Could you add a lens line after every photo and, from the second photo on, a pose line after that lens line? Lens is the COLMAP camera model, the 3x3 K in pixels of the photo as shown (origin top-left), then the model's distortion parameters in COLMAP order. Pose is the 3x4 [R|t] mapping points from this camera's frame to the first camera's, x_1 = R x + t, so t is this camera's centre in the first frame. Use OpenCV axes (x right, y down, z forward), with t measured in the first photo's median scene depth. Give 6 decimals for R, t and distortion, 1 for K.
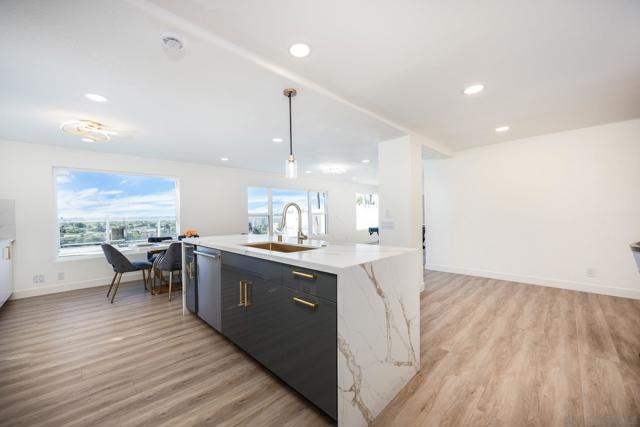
lens RADIAL K [[247.5, 0, 320.6], [0, 247.5, 217.6], [0, 0, 1]] dist [-0.002371, 0.000435]
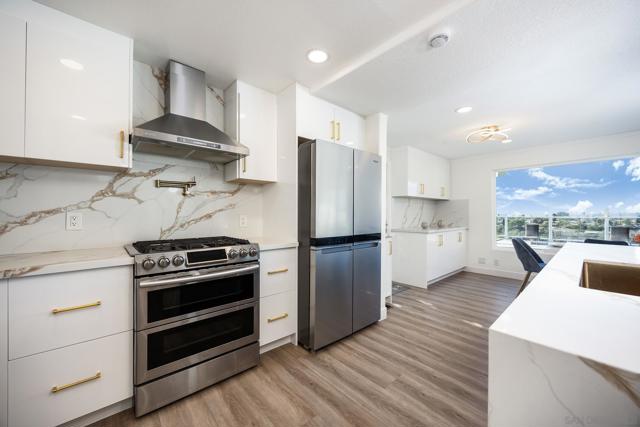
lens RADIAL K [[247.5, 0, 318.5], [0, 247.5, 212.0], [0, 0, 1]] dist [-0.002371, 0.000435]
pose [[-0.072566, 0.000931, -0.997363, 0.310192], [-0.005050, 0.999986, 0.001300, -0.001151], [0.997351, 0.005131, -0.072561, 0.405300]]
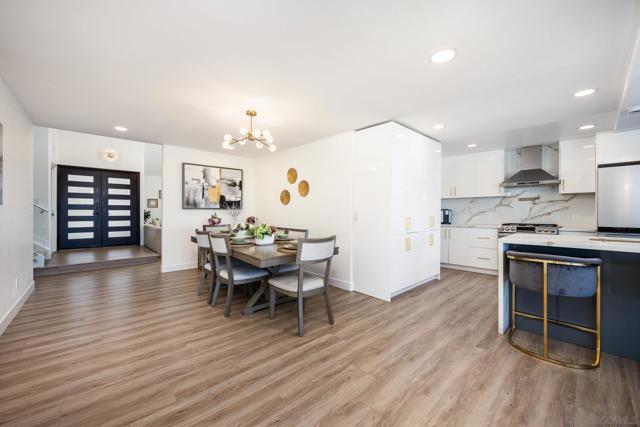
lens RADIAL K [[247.5, 0, 317.1], [0, 247.5, 214.3], [0, 0, 1]] dist [-0.002371, 0.000435]
pose [[-0.998593, 0.006241, 0.052652, 1.065240], [0.006875, 0.999906, 0.011862, -0.012360], [-0.052573, 0.012207, -0.998542, 1.953080]]
